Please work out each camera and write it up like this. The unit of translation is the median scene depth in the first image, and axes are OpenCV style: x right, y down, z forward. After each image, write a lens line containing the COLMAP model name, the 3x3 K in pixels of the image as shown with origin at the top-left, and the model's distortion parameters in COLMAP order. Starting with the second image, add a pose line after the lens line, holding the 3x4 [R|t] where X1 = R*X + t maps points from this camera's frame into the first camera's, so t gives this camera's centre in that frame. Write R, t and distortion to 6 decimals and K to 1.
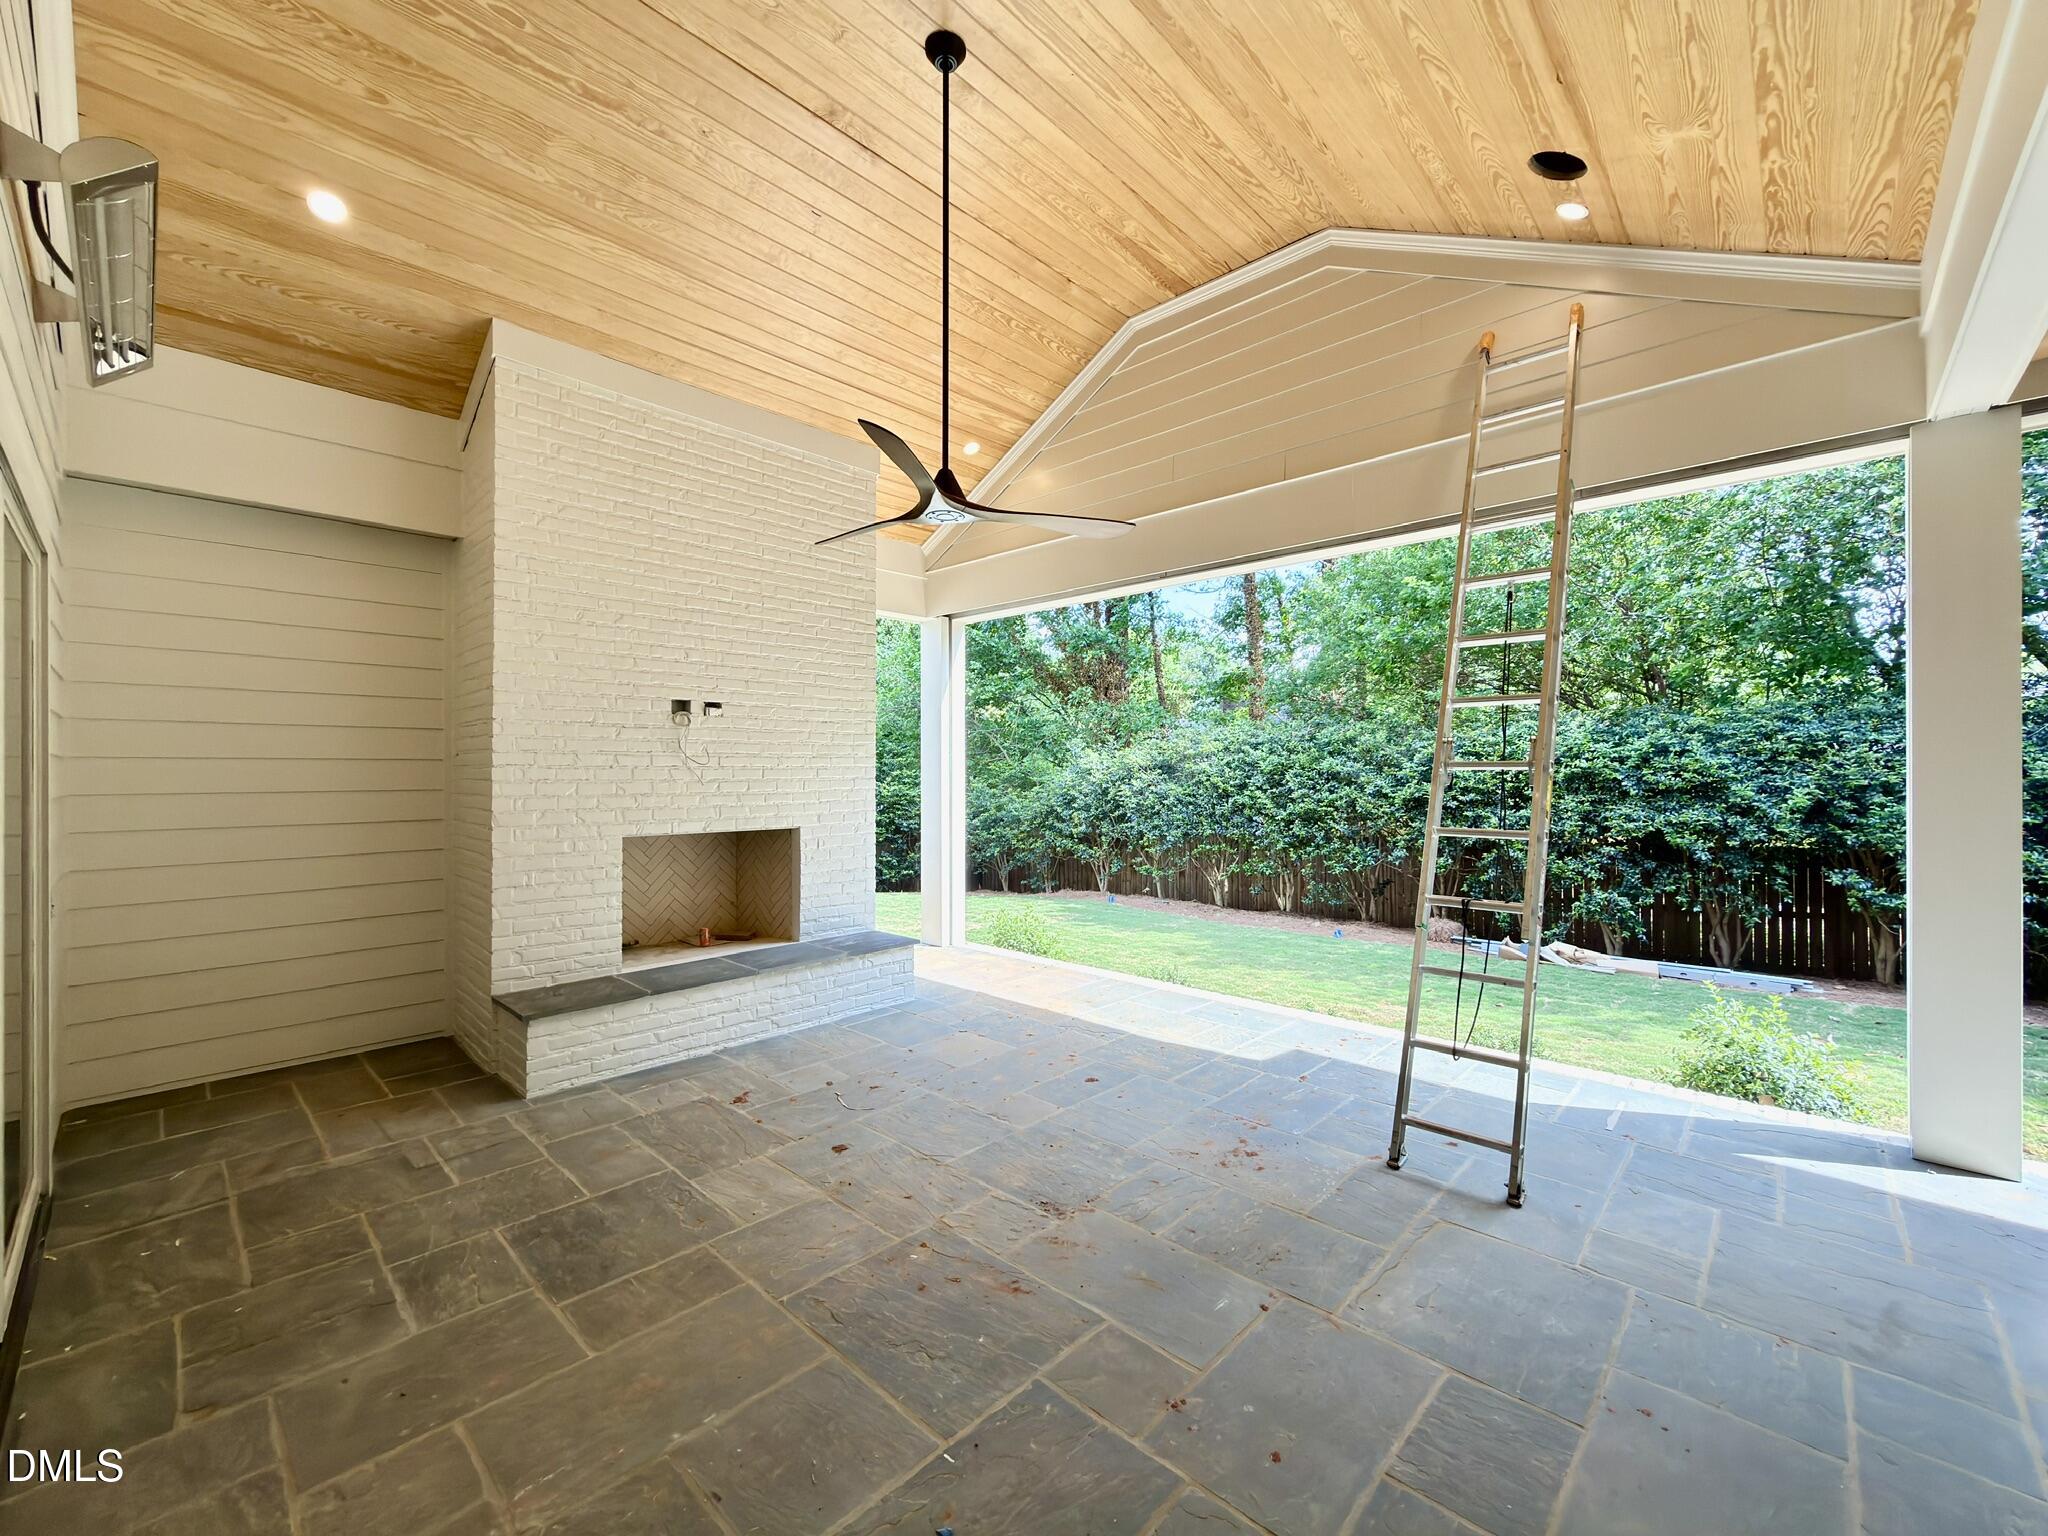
lens RADIAL K [[831.0, 0, 1024.2], [0, 831.0, 773.6], [0, 0, 1]] dist [-0.000884, 0.000052]
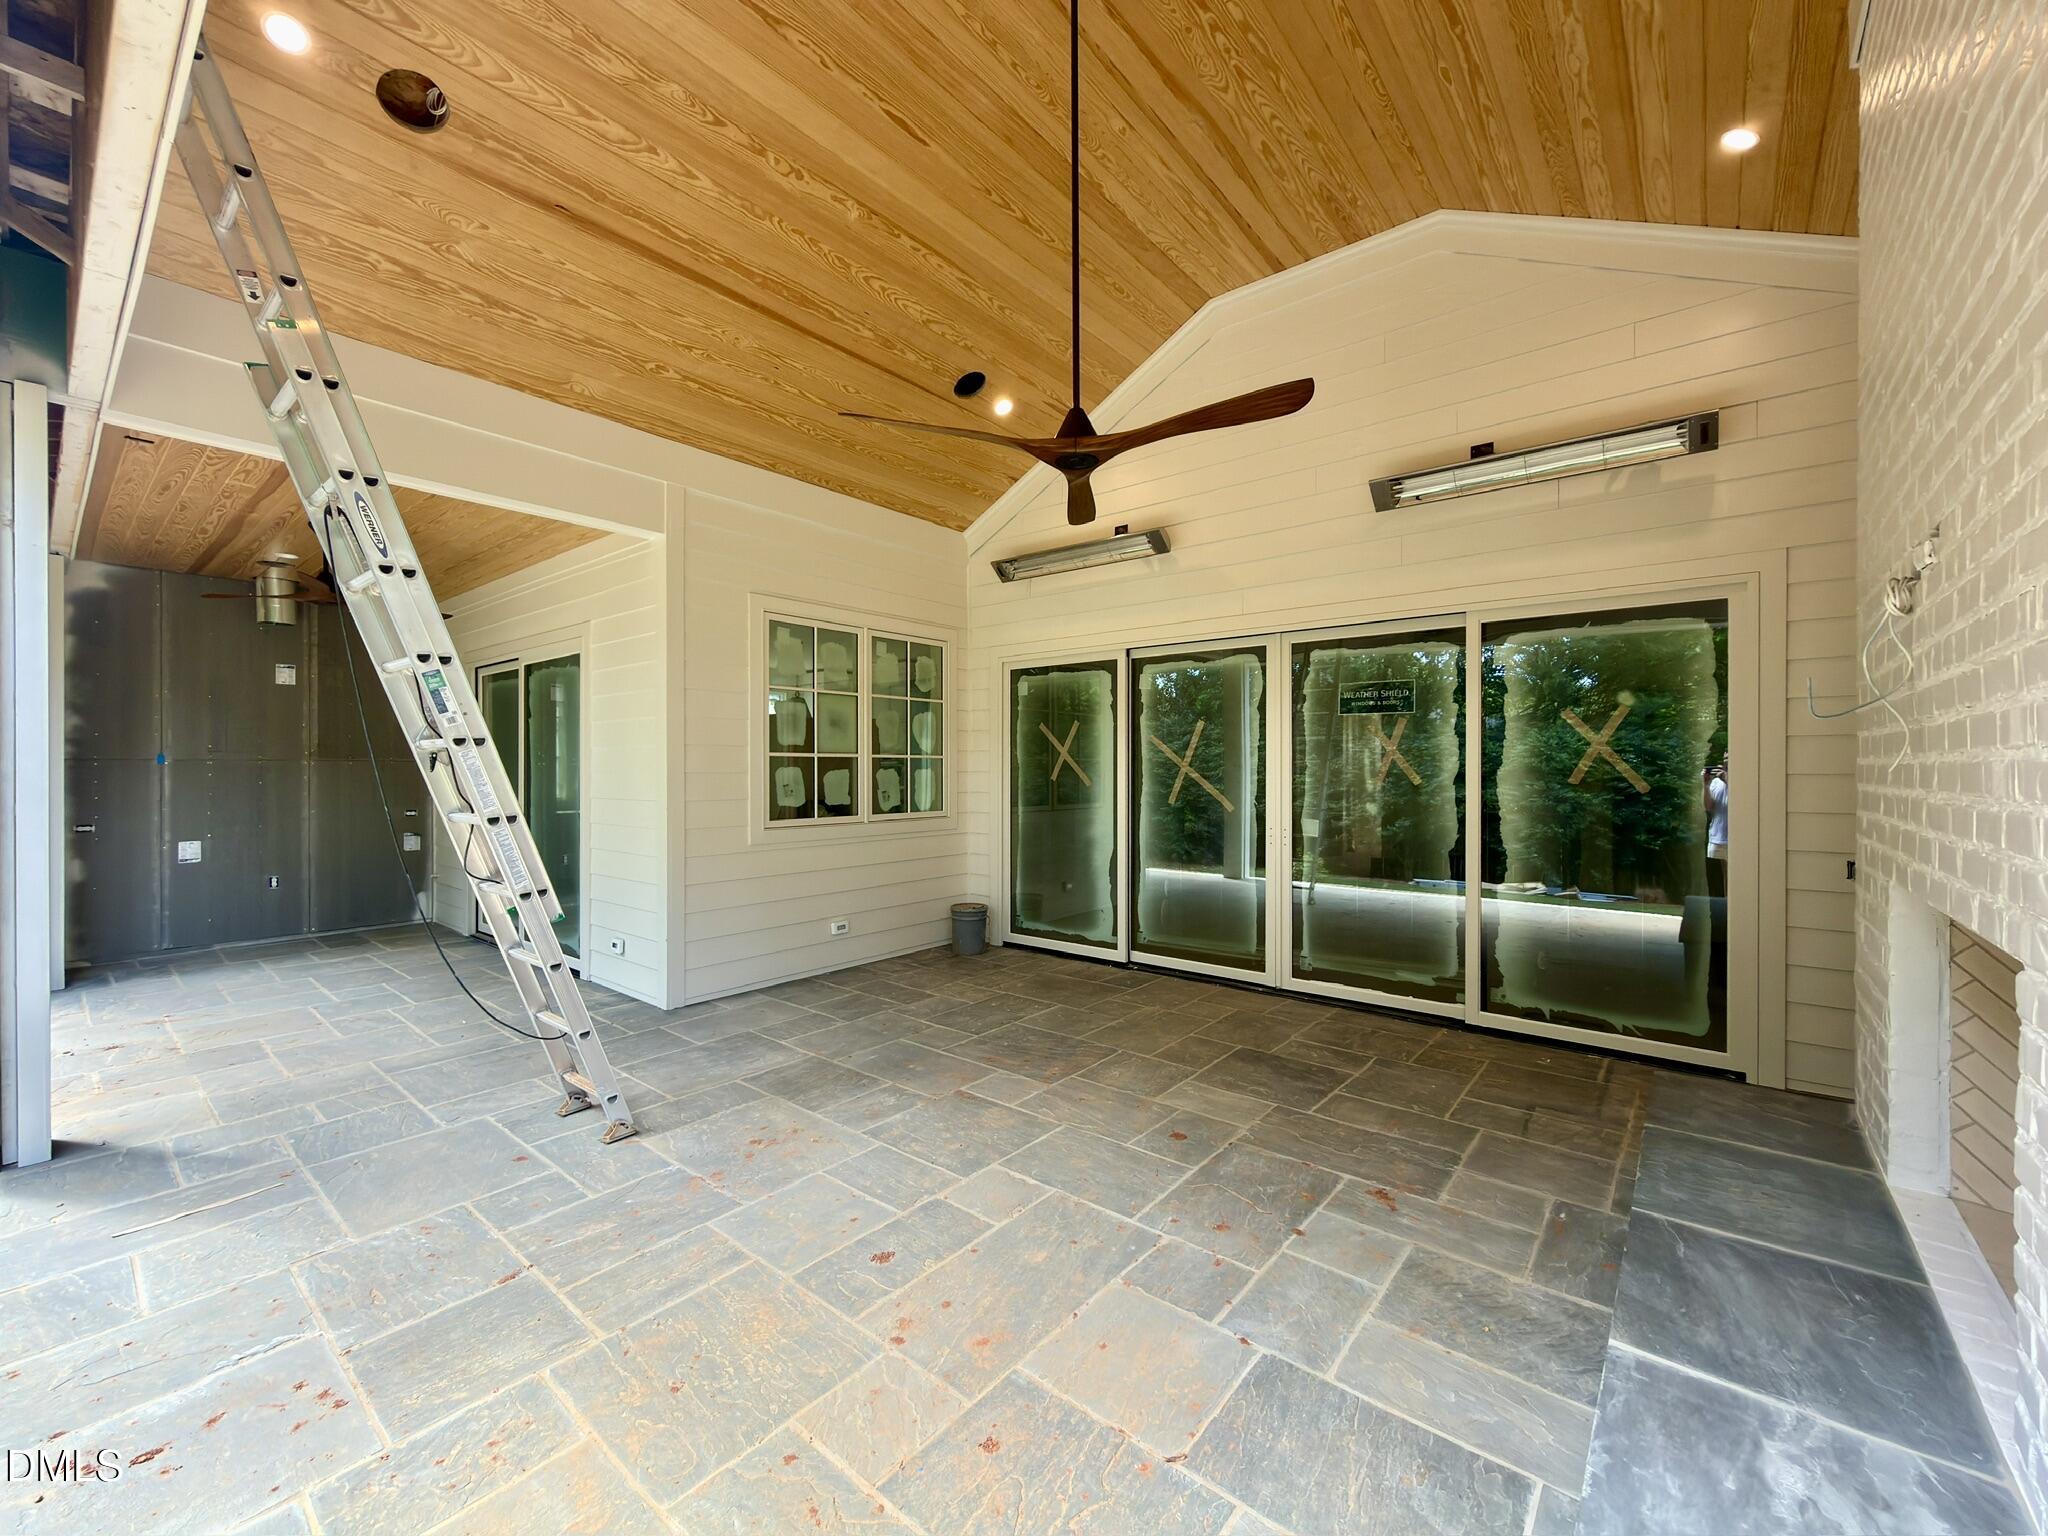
lens RADIAL K [[831.0, 0, 1024.2], [0, 831.0, 773.6], [0, 0, 1]] dist [-0.000884, 0.000052]
pose [[-0.997888, 0.004198, -0.064828, 0.018707], [0.003503, 0.999935, 0.010829, 0.013639], [0.064869, 0.010580, -0.997838, 1.839800]]
